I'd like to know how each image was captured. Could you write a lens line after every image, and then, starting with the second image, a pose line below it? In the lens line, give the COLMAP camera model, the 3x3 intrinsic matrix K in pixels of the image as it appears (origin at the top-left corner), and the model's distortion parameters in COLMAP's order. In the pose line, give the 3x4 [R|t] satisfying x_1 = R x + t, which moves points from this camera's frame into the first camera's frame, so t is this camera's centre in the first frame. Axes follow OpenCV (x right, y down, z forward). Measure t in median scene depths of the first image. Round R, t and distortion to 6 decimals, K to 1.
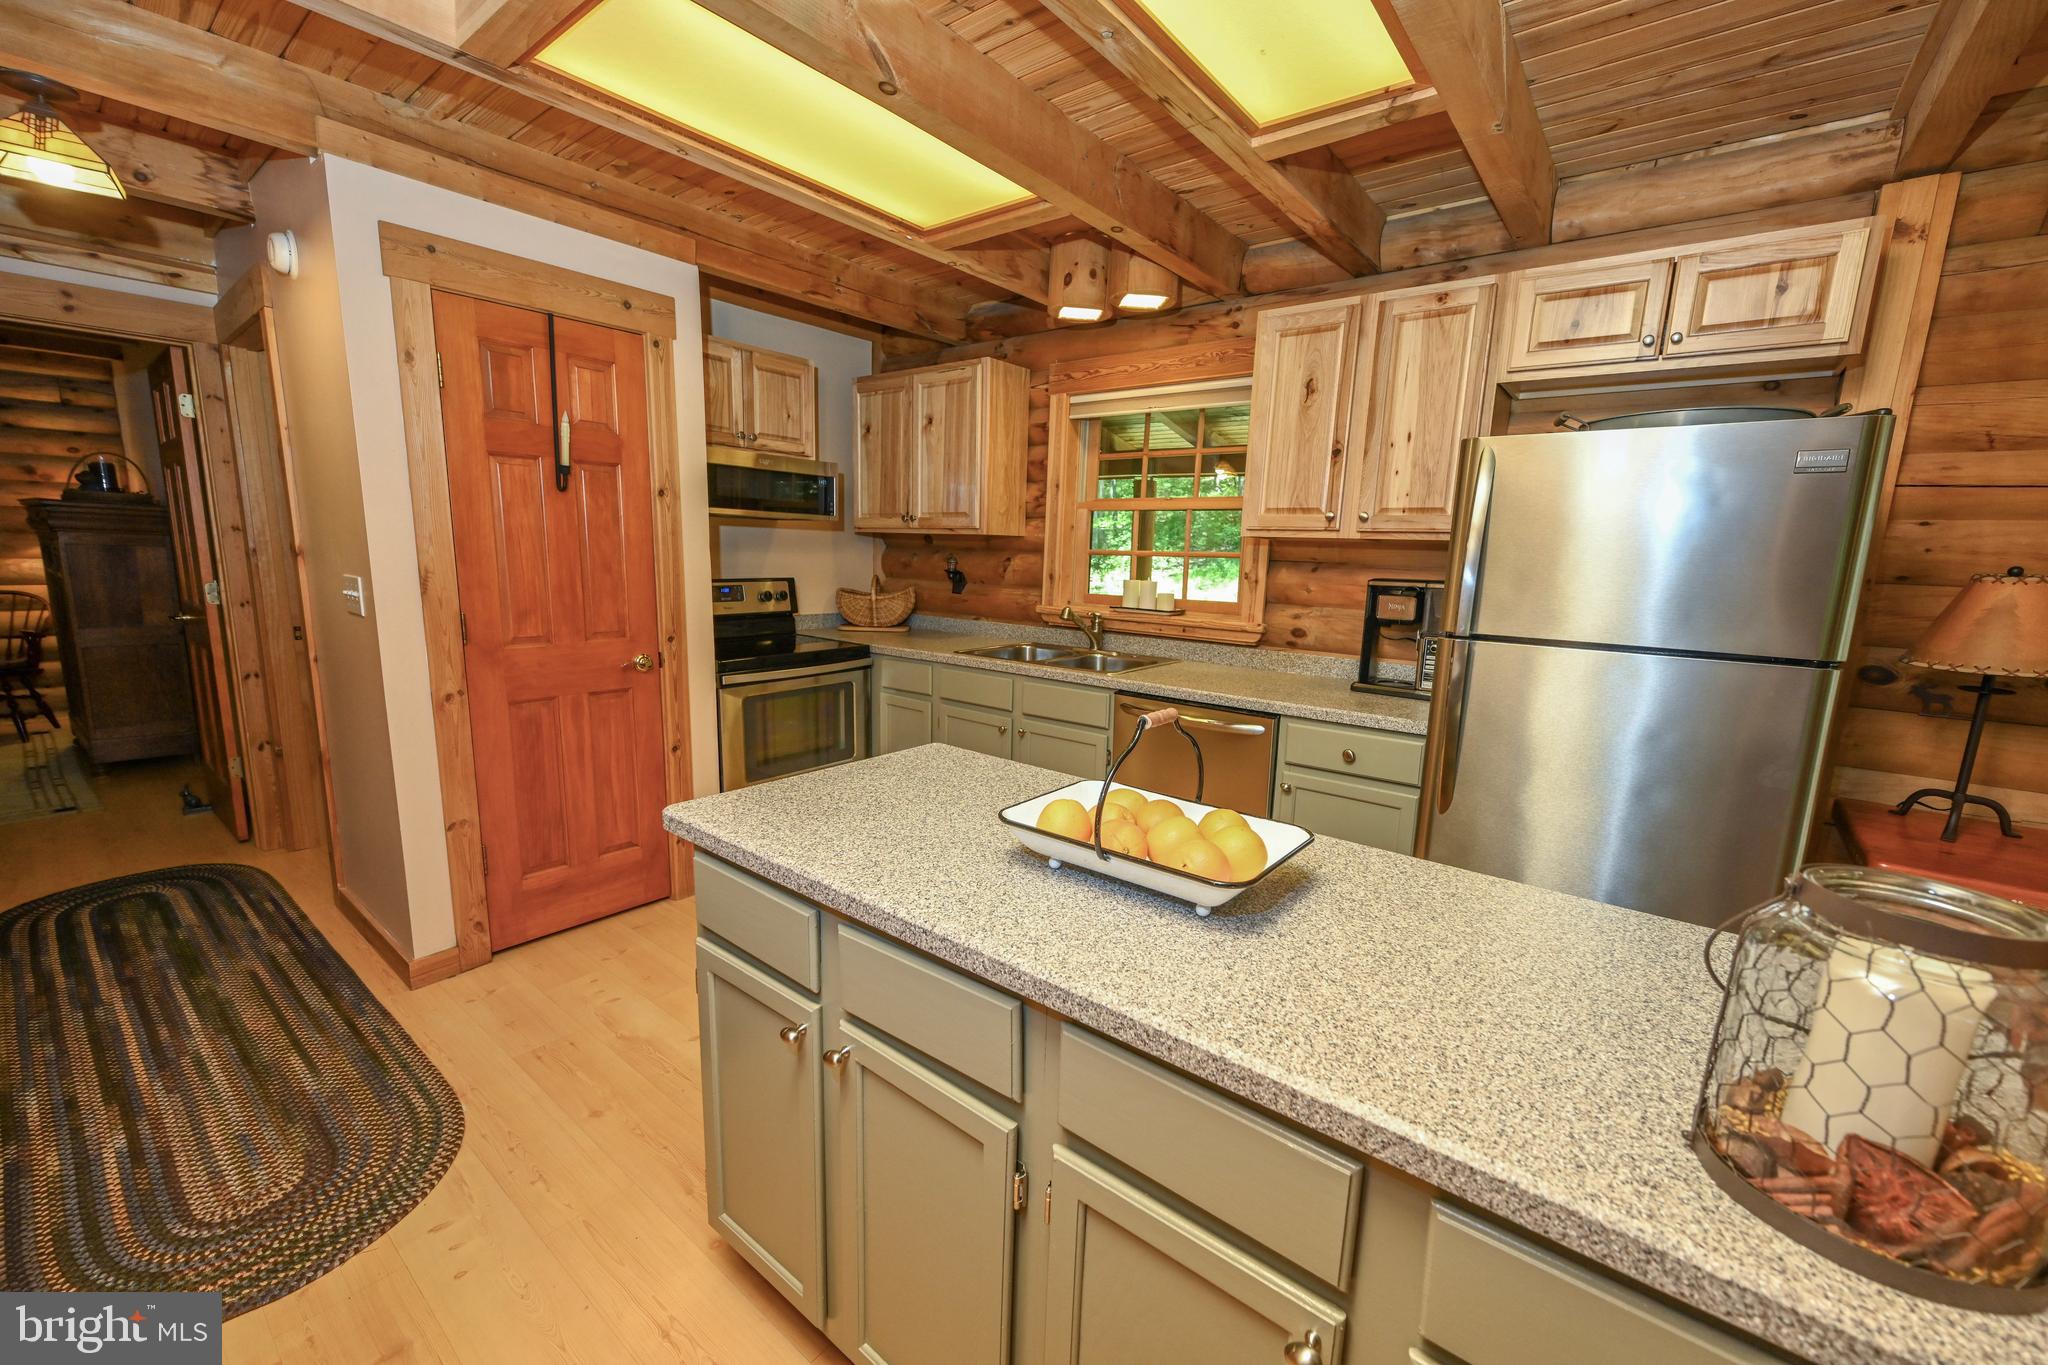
lens RADIAL K [[826.6, 0, 1024.0], [0, 826.6, 682.5], [0, 0, 1]] dist [-0.000297, 0.000003]
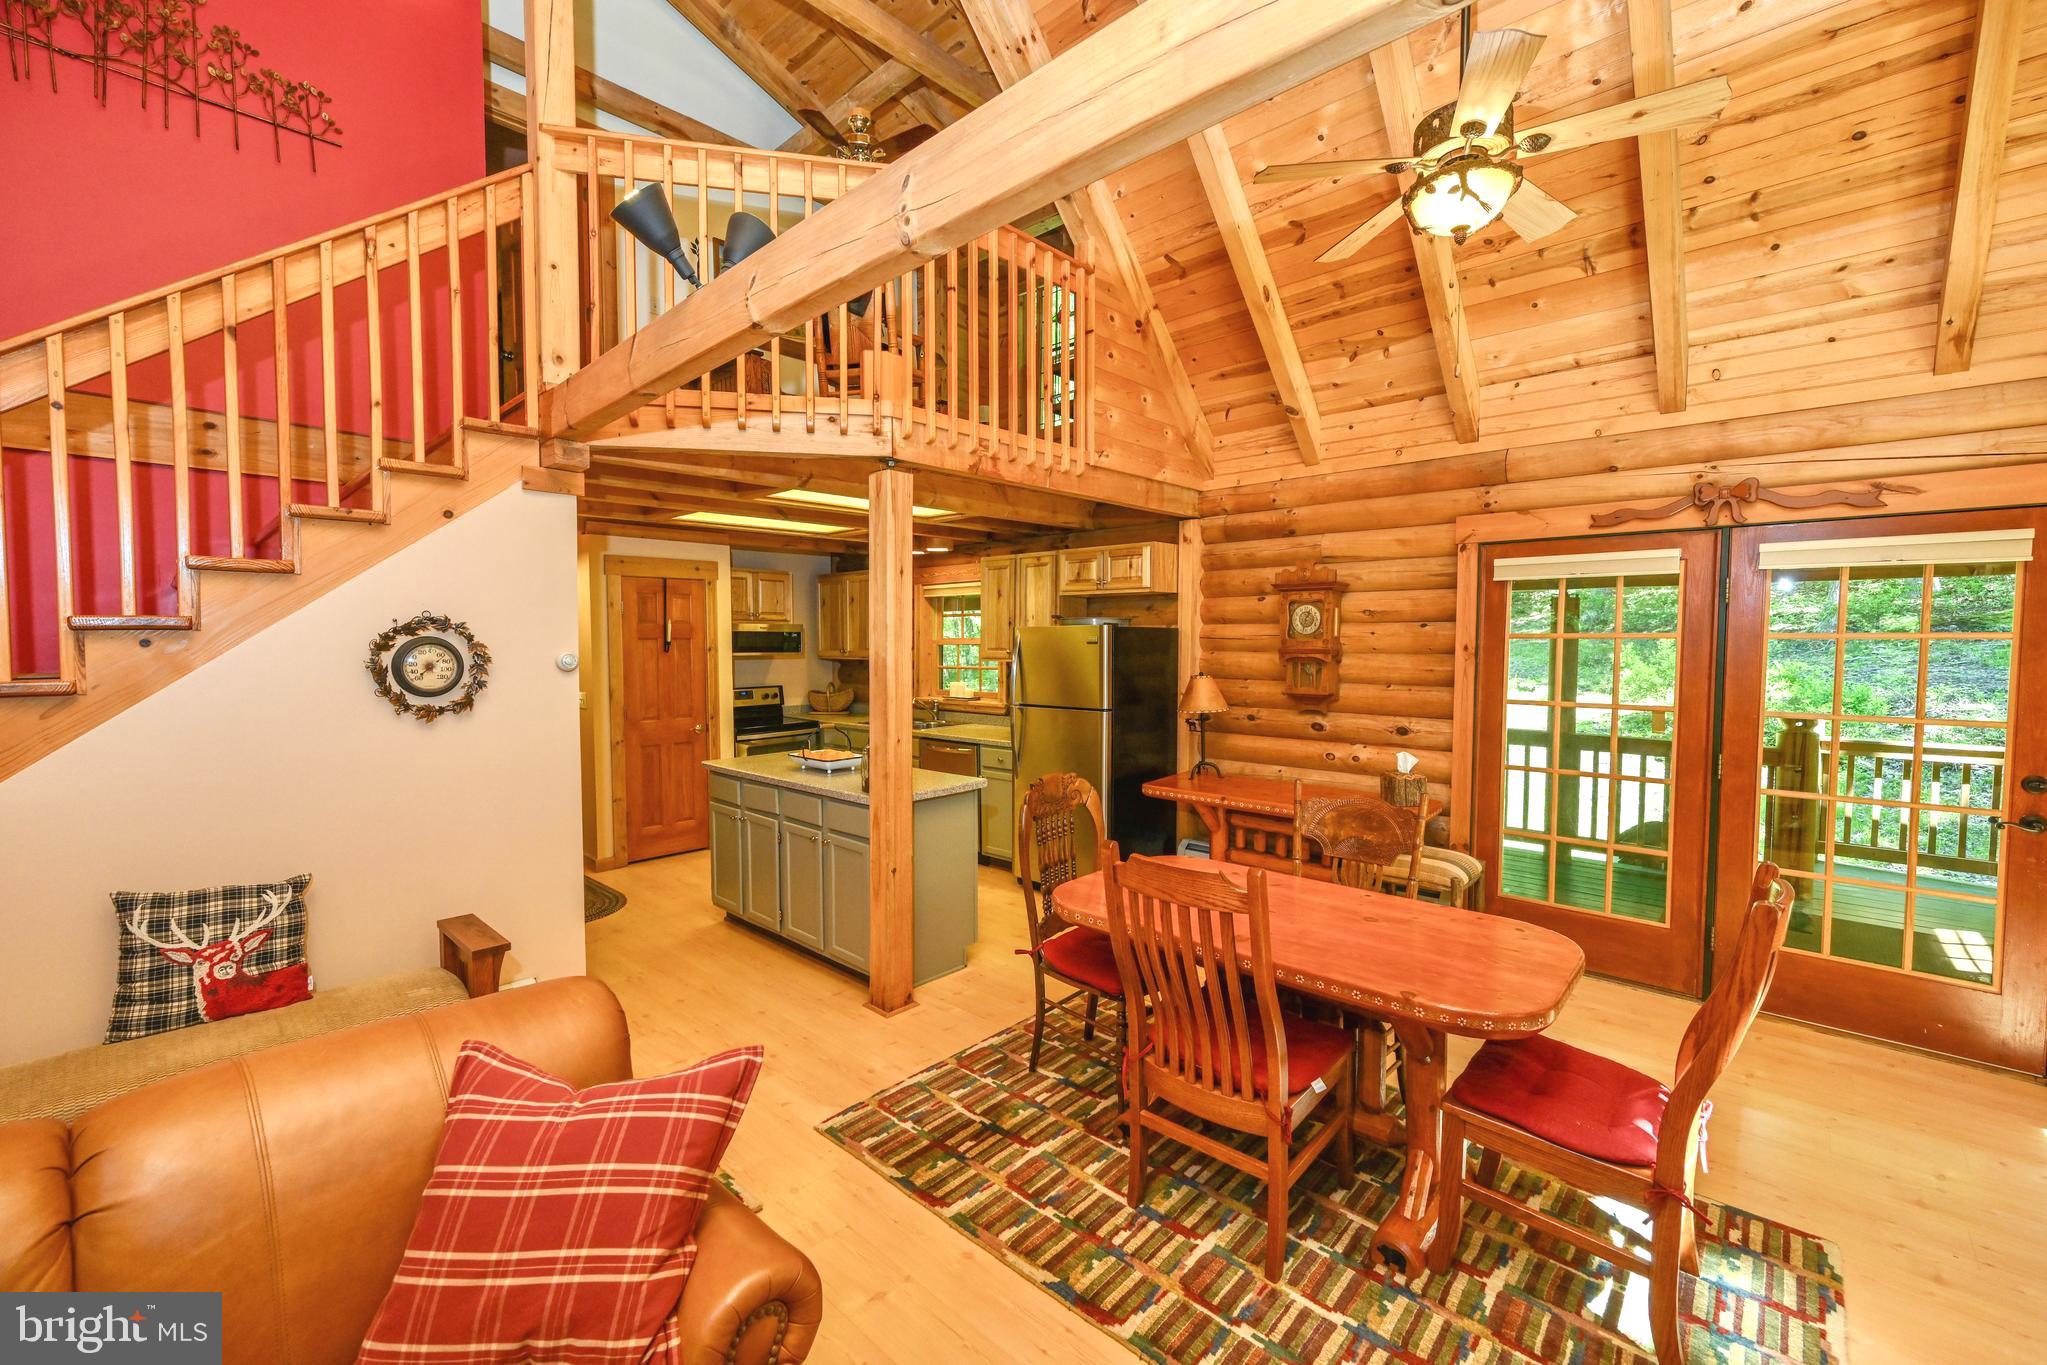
lens RADIAL K [[838.2, 0, 1002.7], [0, 838.2, 676.3], [0, 0, 1]] dist [-0.000310, -0.000051]
pose [[0.995646, -0.027932, -0.088930, 0.524562], [0.017099, 0.992588, -0.120323, 0.117957], [0.091632, 0.118279, 0.988744, -1.101483]]
